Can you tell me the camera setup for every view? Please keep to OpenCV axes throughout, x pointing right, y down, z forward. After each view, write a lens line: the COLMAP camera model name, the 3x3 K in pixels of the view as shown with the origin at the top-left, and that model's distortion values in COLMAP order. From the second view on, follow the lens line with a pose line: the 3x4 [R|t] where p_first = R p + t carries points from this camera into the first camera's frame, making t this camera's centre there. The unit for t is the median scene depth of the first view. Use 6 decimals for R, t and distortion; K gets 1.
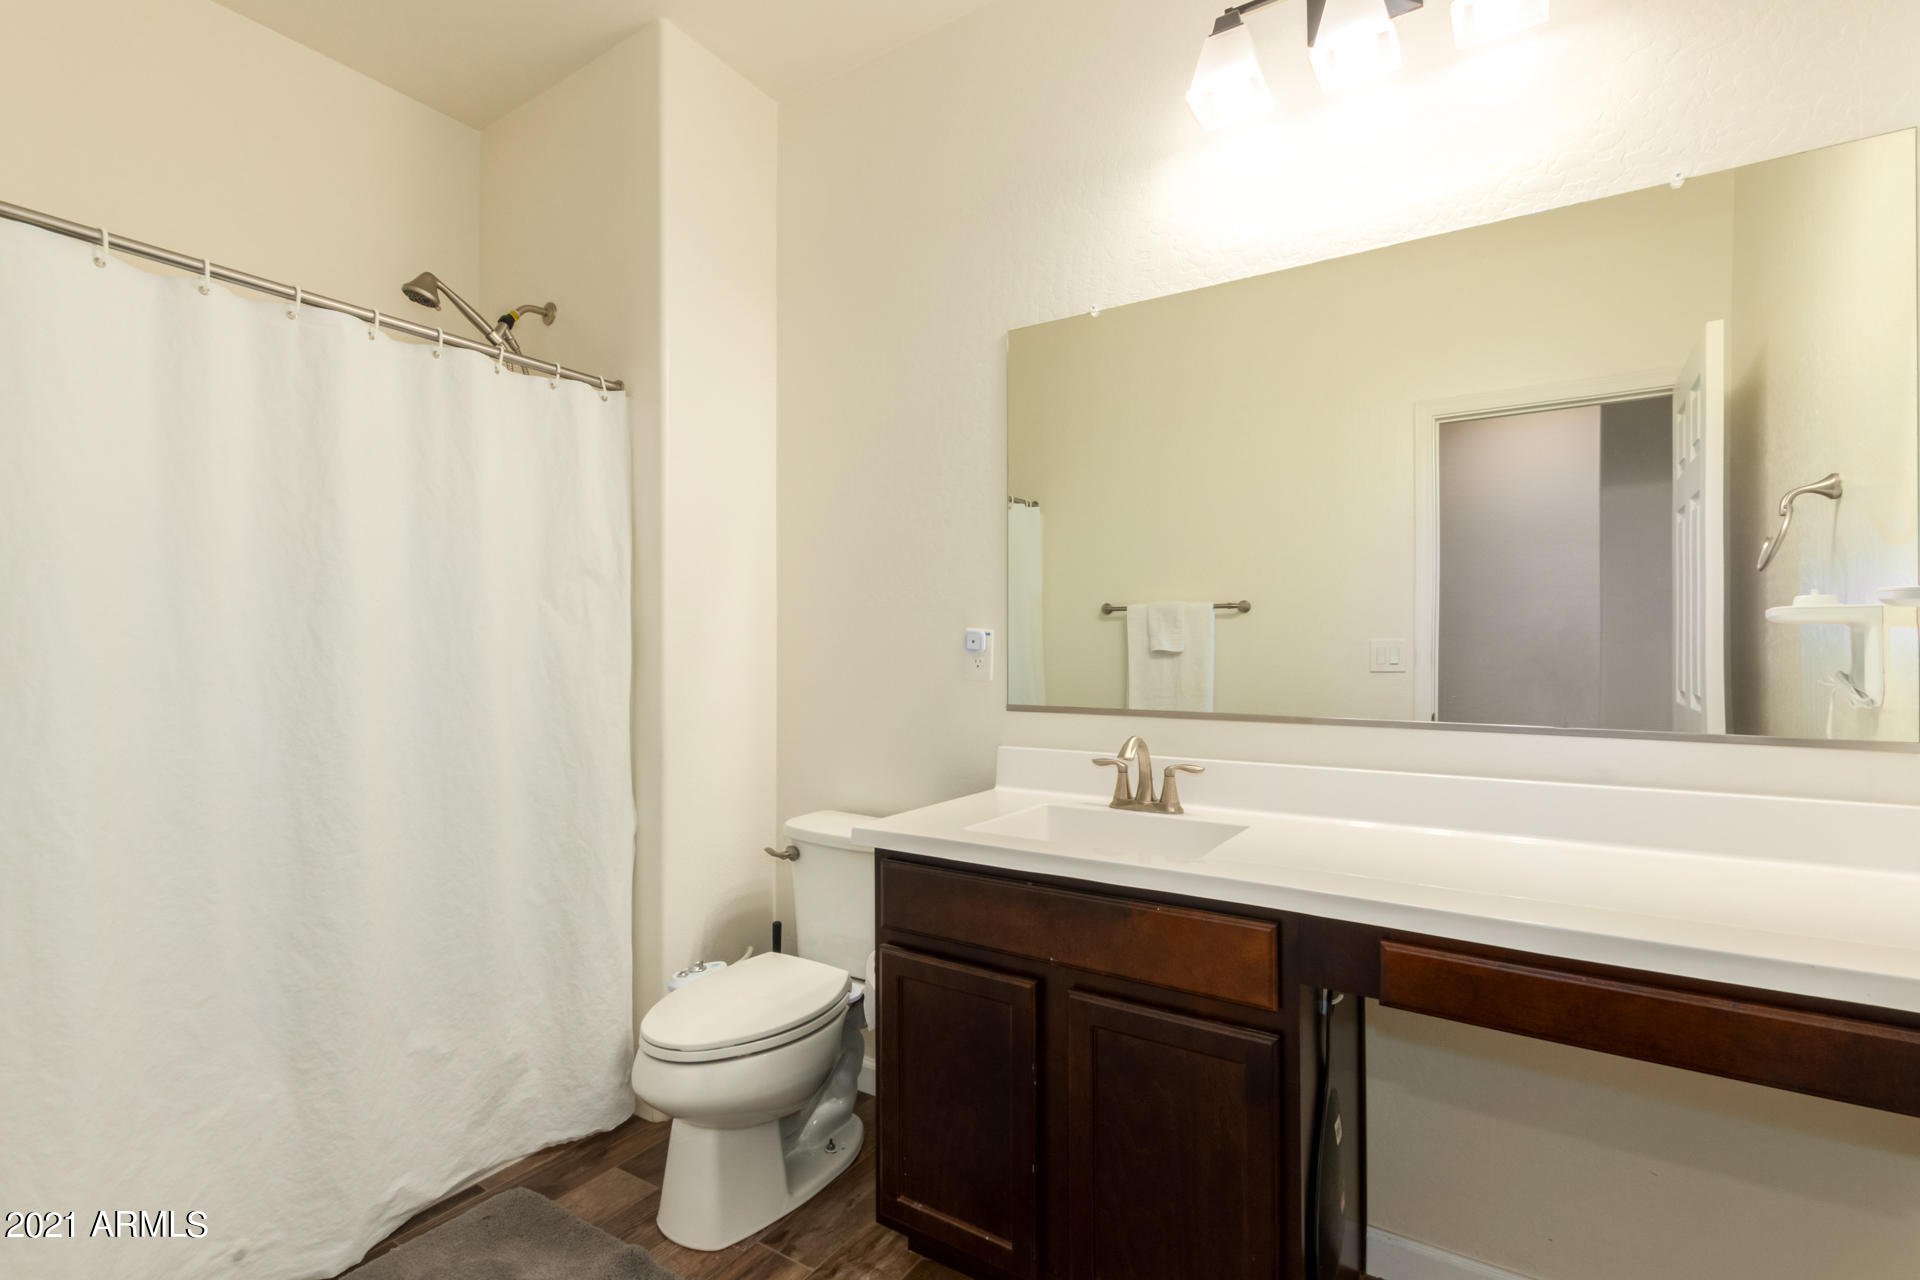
lens RADIAL K [[882.6, 0, 957.0], [0, 882.6, 643.1], [0, 0, 1]] dist [0.007703, -0.001707]
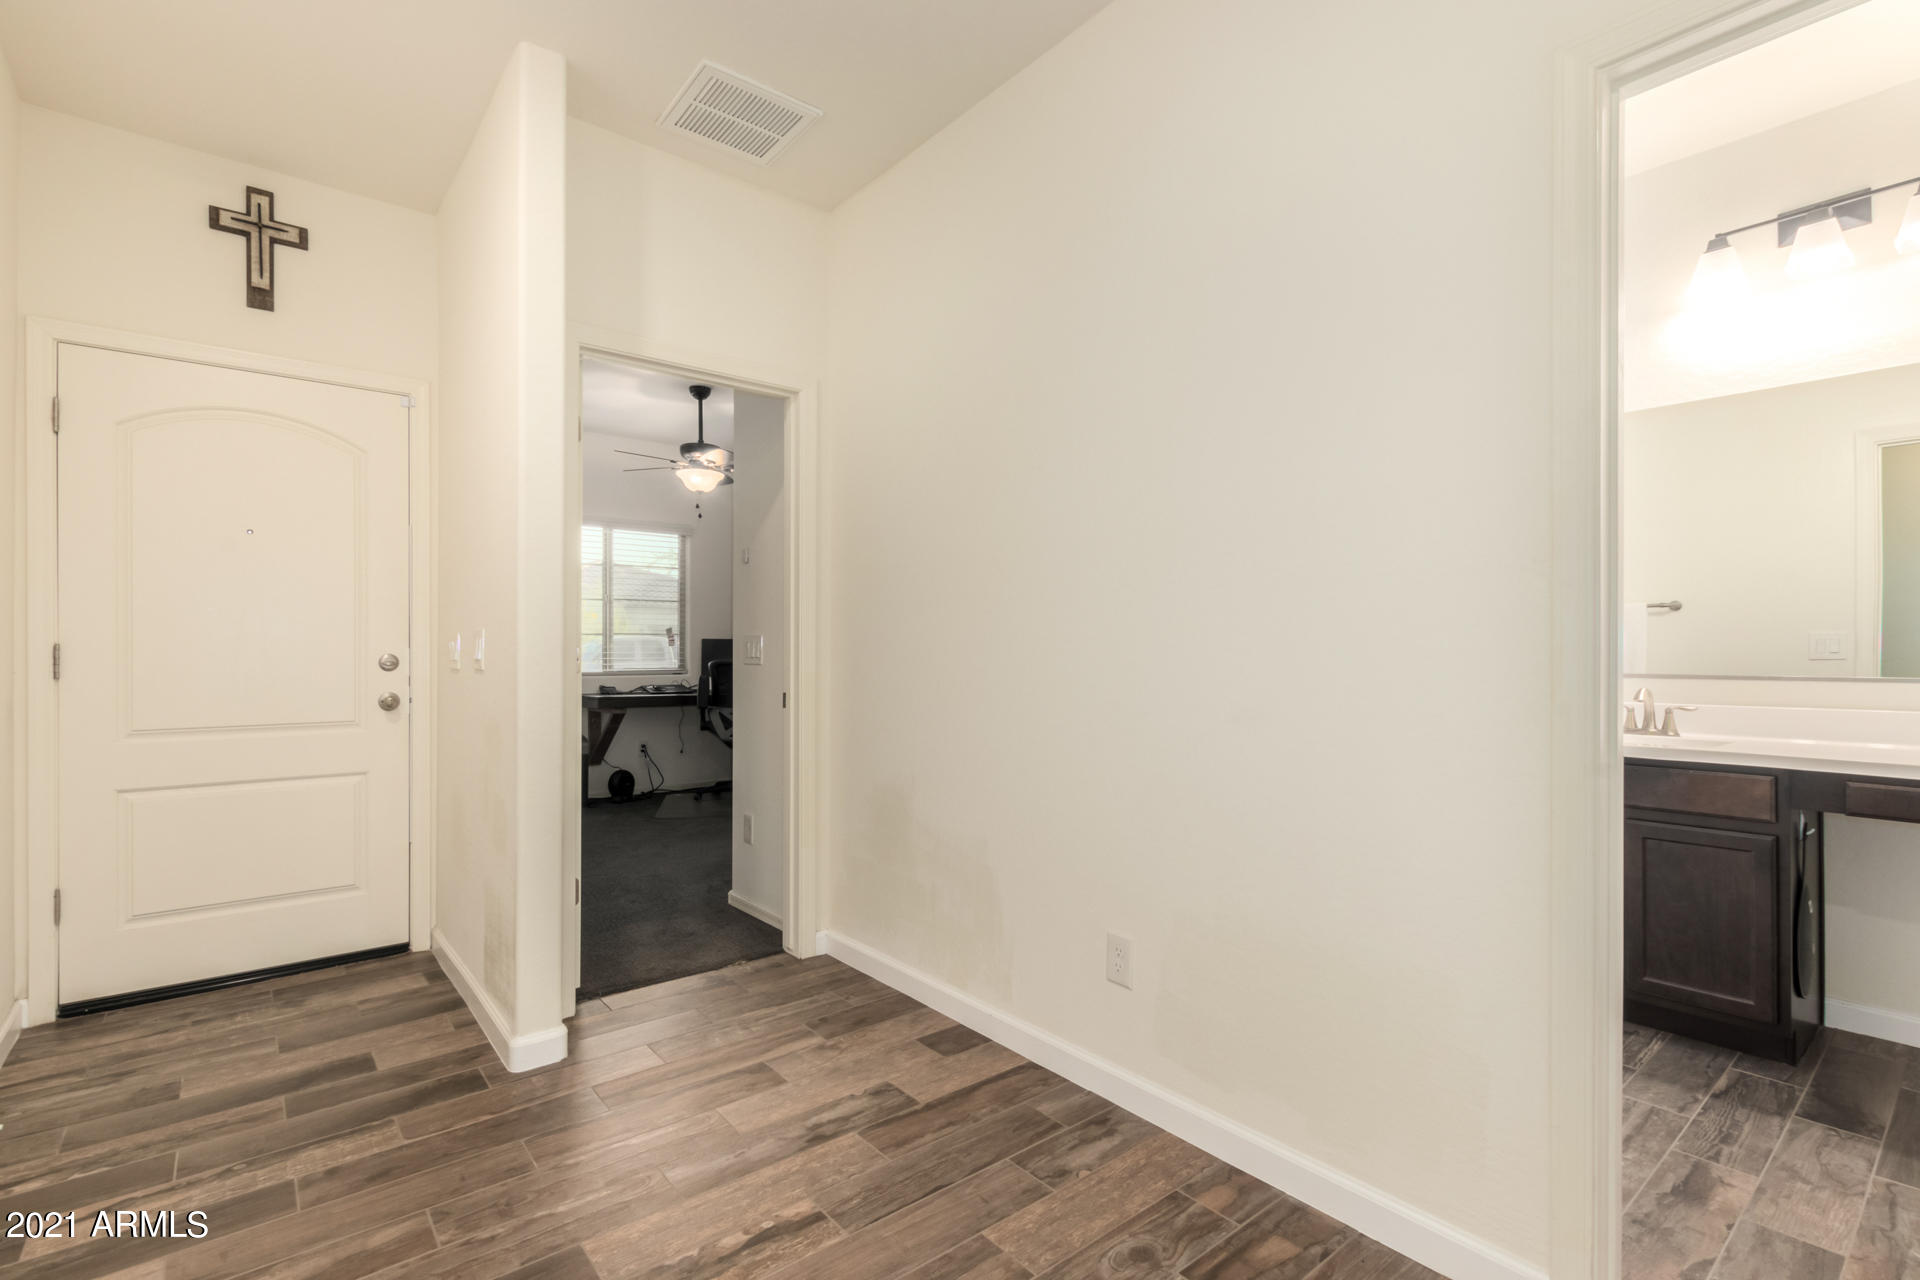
lens RADIAL K [[882.6, 0, 962.8], [0, 882.6, 643.4], [0, 0, 1]] dist [0.007703, -0.001707]
pose [[0.955558, 0.003424, -0.294782, -0.538792], [-0.004009, 0.999991, -0.001381, 0.033979], [0.294775, 0.002501, 0.955564, -0.963719]]
